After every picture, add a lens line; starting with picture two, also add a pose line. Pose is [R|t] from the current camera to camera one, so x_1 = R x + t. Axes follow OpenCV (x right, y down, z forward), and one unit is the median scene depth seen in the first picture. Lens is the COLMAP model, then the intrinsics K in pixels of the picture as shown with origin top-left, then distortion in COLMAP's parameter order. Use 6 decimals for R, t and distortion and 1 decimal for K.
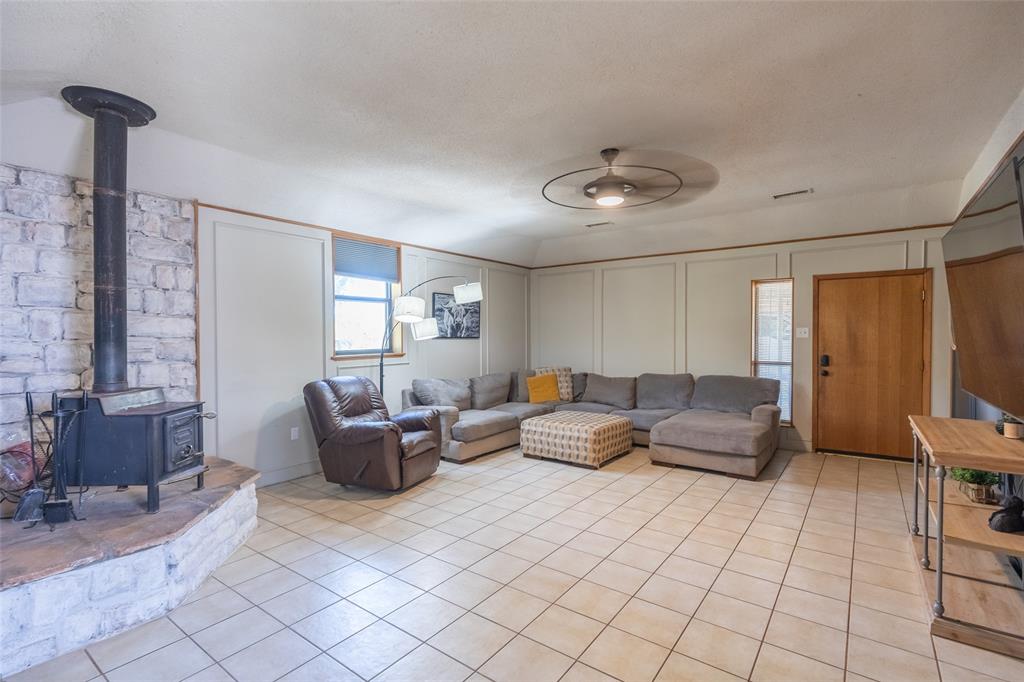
lens RADIAL K [[468.7, 0, 507.9], [0, 468.7, 341.2], [0, 0, 1]] dist [0.004477, 0.000130]
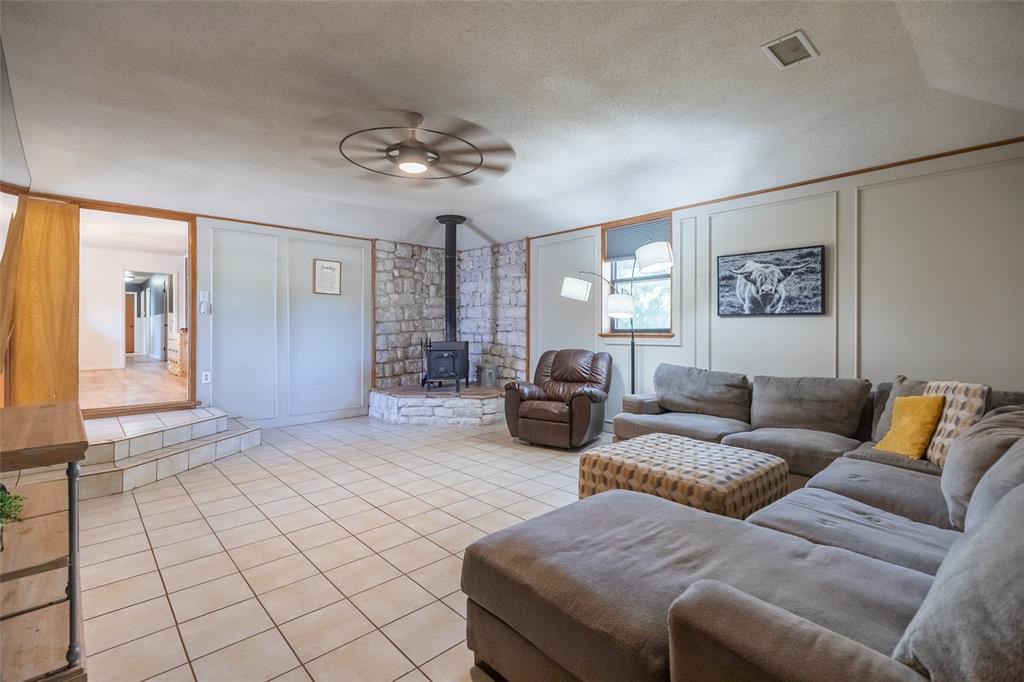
lens RADIAL K [[468.7, 0, 506.9], [0, 468.7, 332.9], [0, 0, 1]] dist [0.004477, 0.000130]
pose [[-0.185671, 0.011703, -0.982542, 0.636195], [-0.011838, 0.999830, 0.014146, 0.013549], [0.982541, 0.014257, -0.185501, 0.780796]]
